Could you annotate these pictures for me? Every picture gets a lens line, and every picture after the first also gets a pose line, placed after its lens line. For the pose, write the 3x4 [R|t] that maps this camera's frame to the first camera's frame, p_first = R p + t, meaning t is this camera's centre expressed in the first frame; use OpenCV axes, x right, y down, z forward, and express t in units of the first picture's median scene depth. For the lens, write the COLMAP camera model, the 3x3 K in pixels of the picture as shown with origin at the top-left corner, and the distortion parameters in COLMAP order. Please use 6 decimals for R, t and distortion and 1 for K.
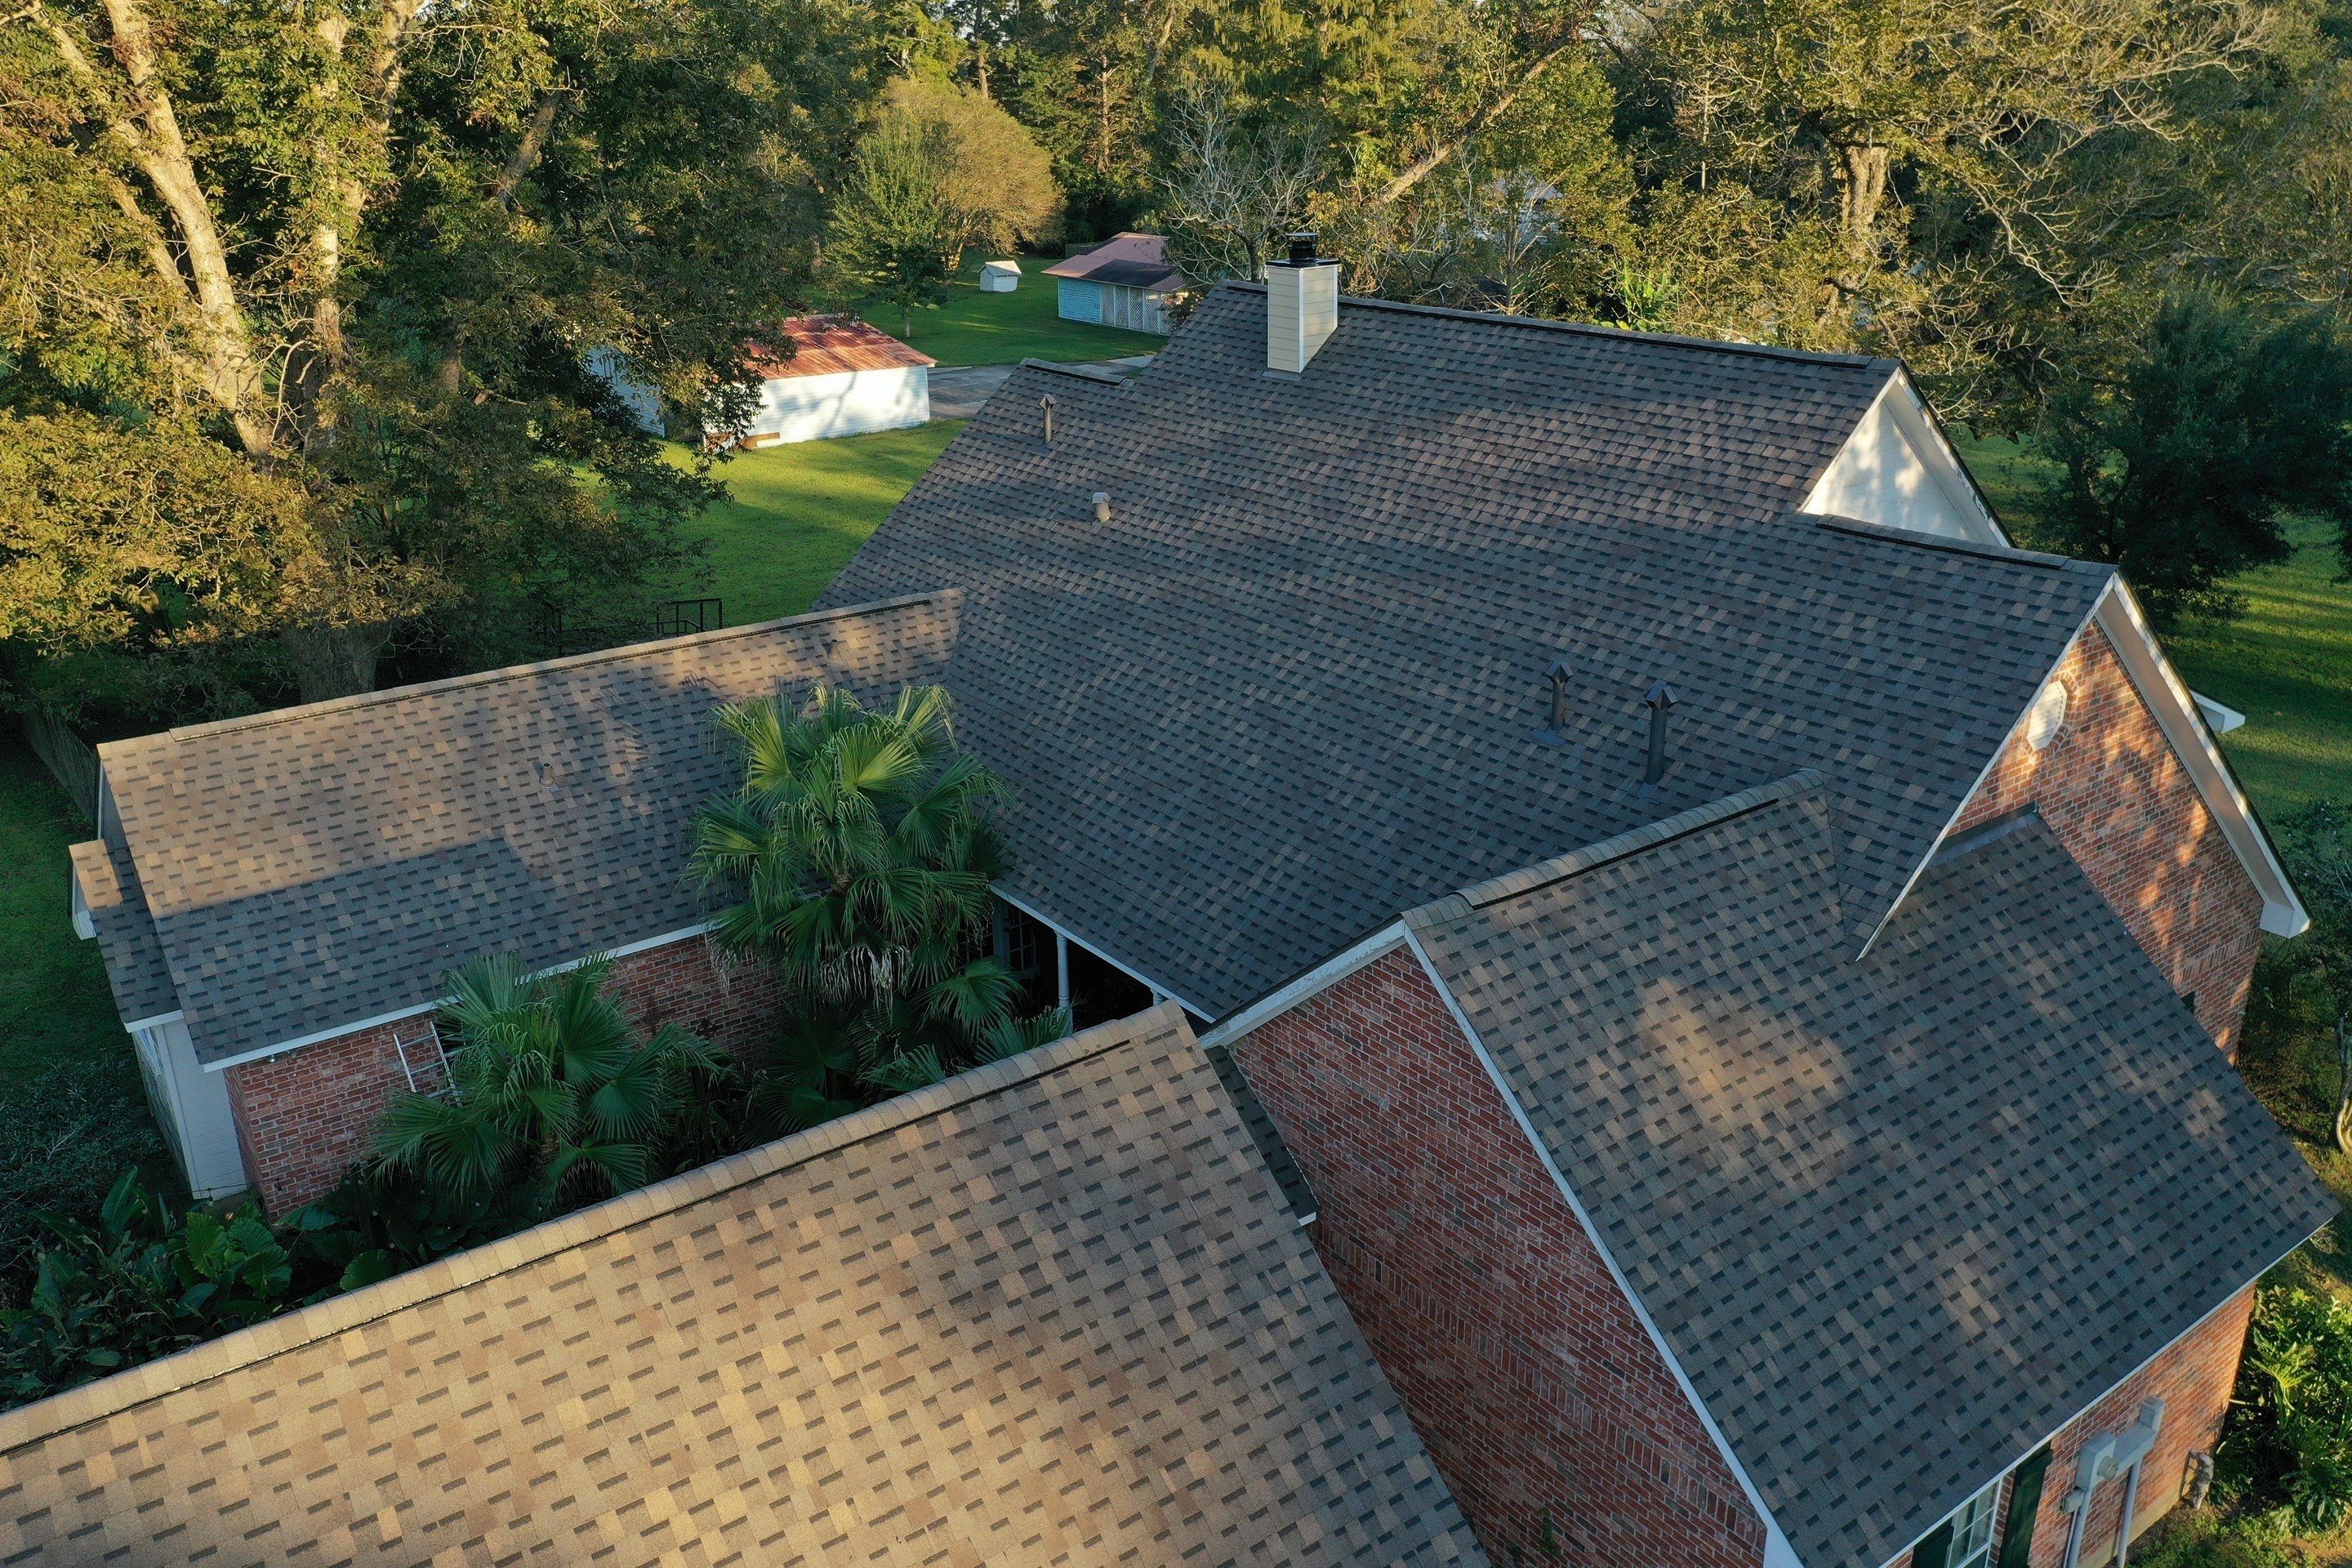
lens RADIAL K [[1847.9, 0, 1173.4], [0, 1847.9, 811.3], [0, 0, 1]] dist [0.009629, 0.006338]
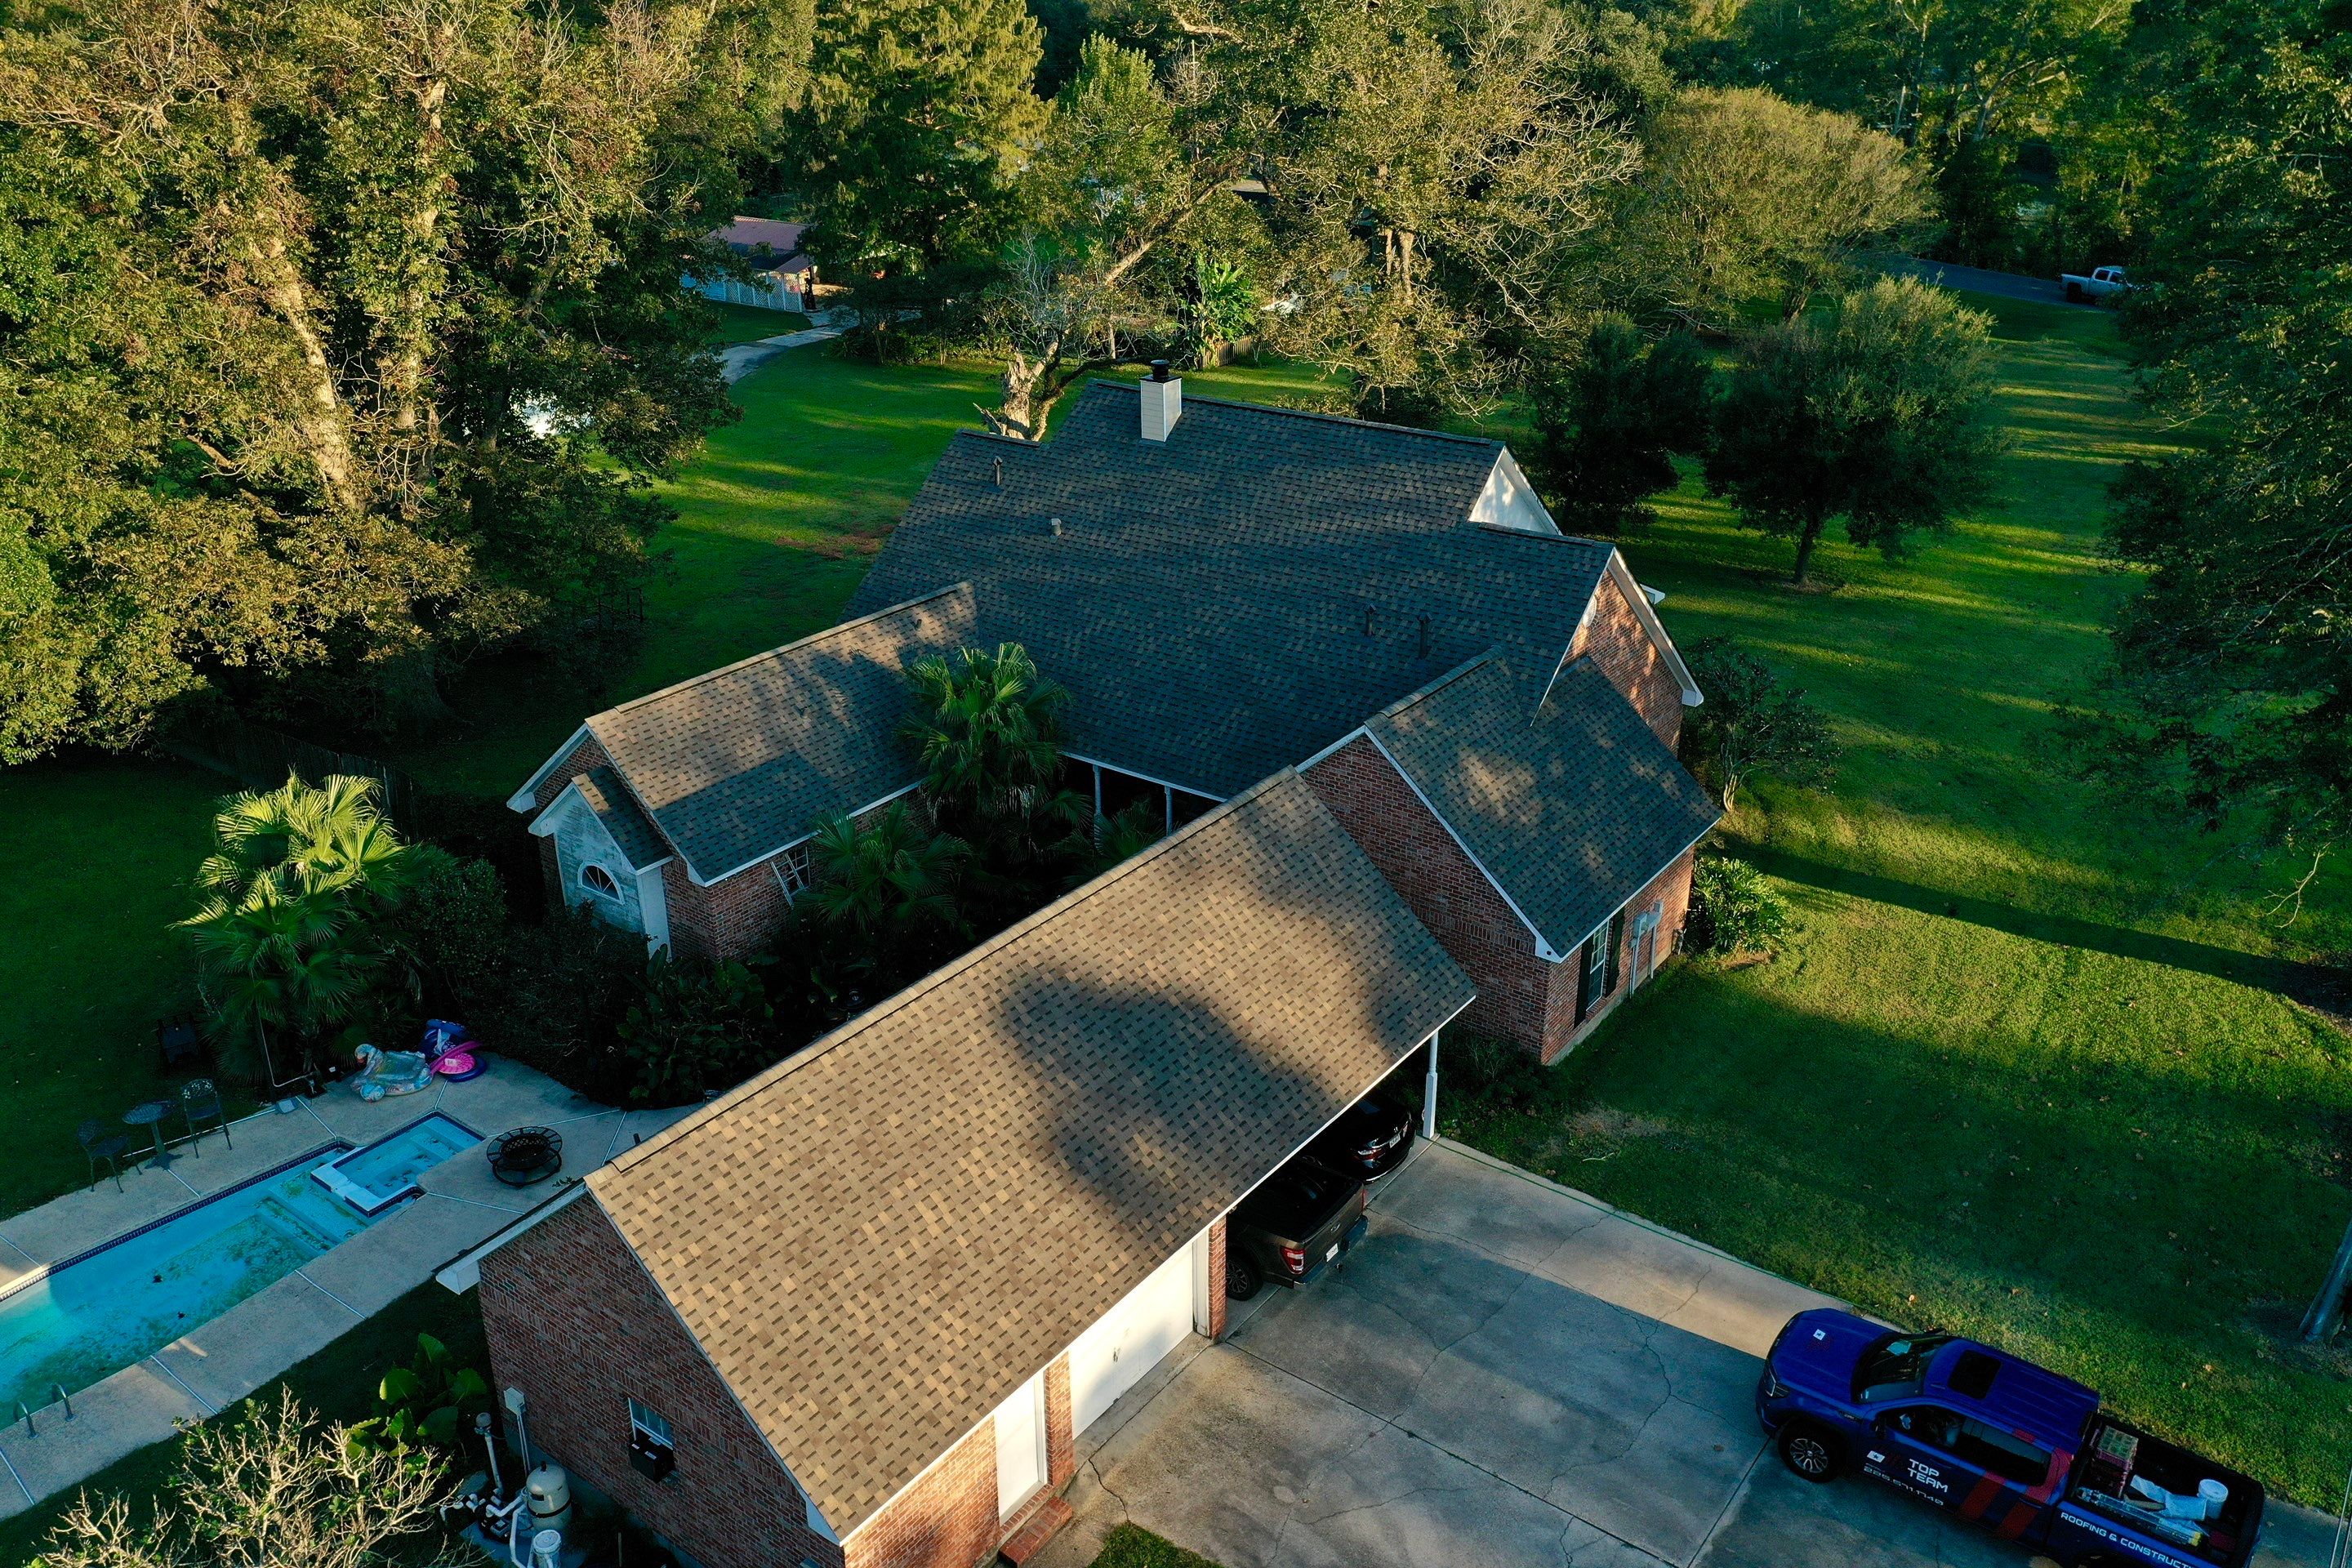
lens RADIAL K [[1847.9, 0, 1173.4], [0, 1847.9, 811.3], [0, 0, 1]] dist [0.009629, 0.006338]
pose [[0.959517, -0.114153, 0.257480, -0.522701], [0.100118, 0.992716, 0.067022, -0.011108], [-0.263255, -0.038530, 0.963957, -0.874684]]
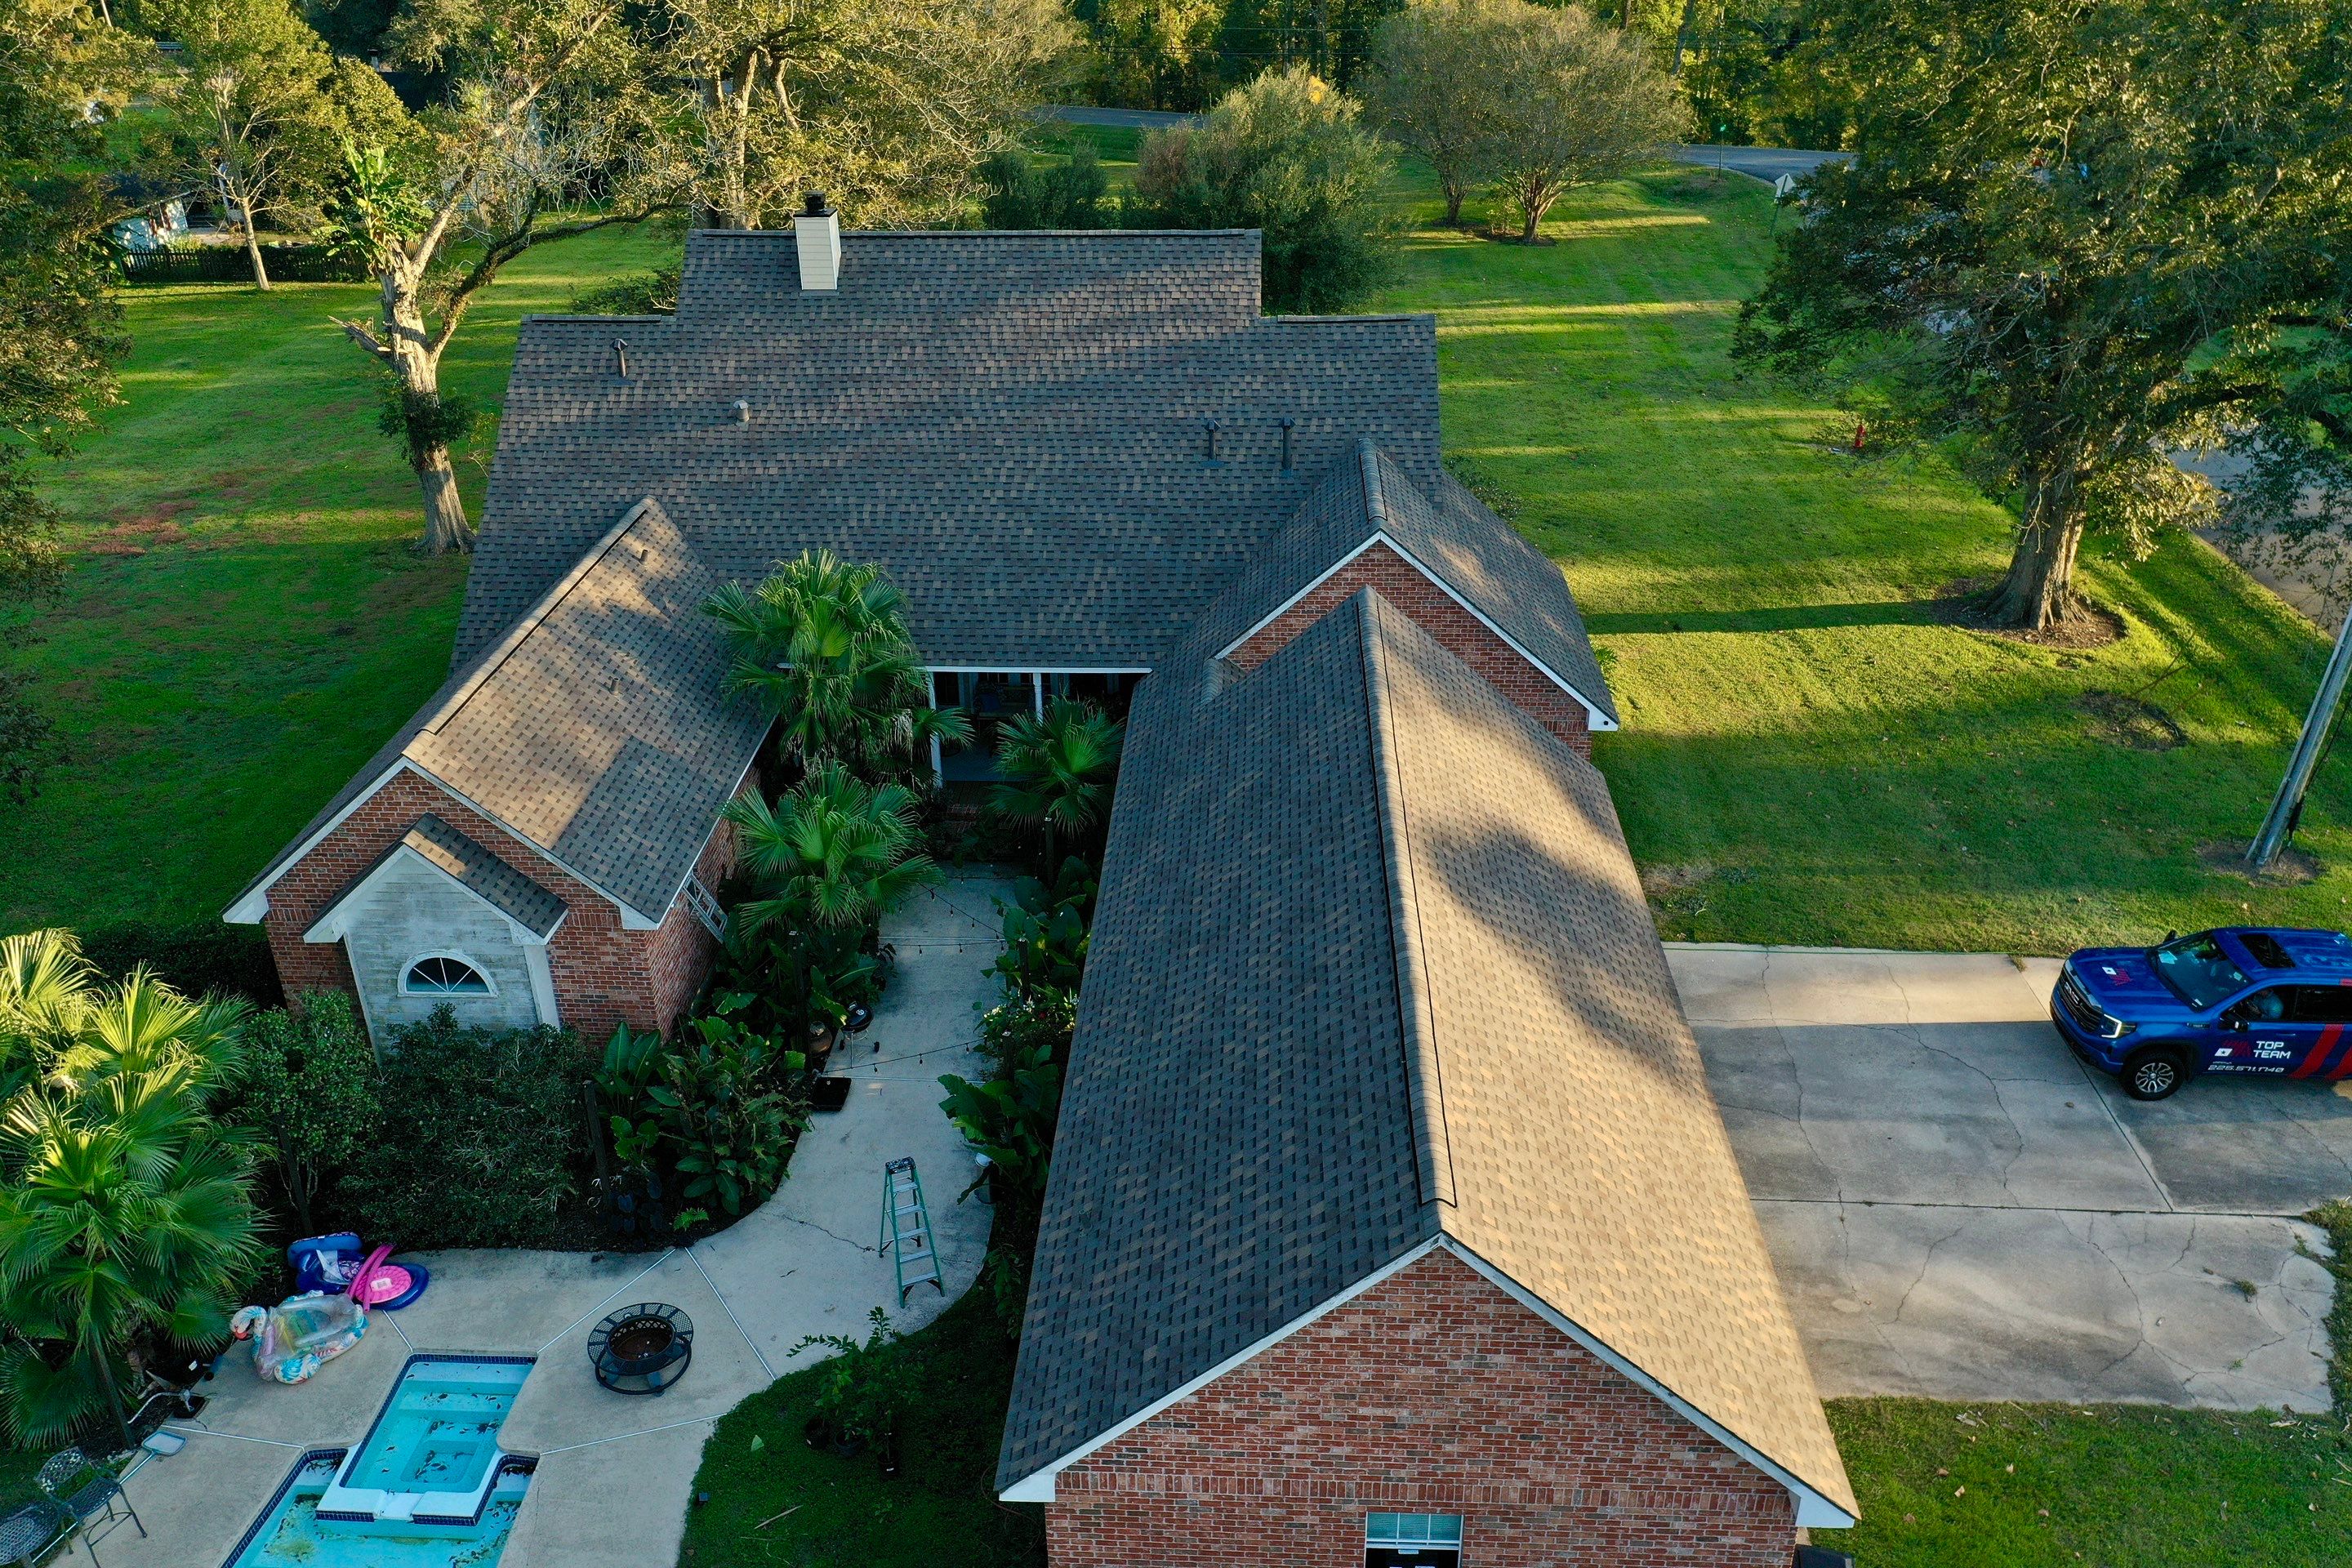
lens RADIAL K [[1847.9, 0, 1173.4], [0, 1847.9, 811.3], [0, 0, 1]] dist [0.009629, 0.006338]
pose [[0.639060, -0.355594, 0.682023, -1.138474], [0.287208, 0.932899, 0.217280, -0.122131], [-0.713523, 0.057027, 0.698308, -0.217338]]
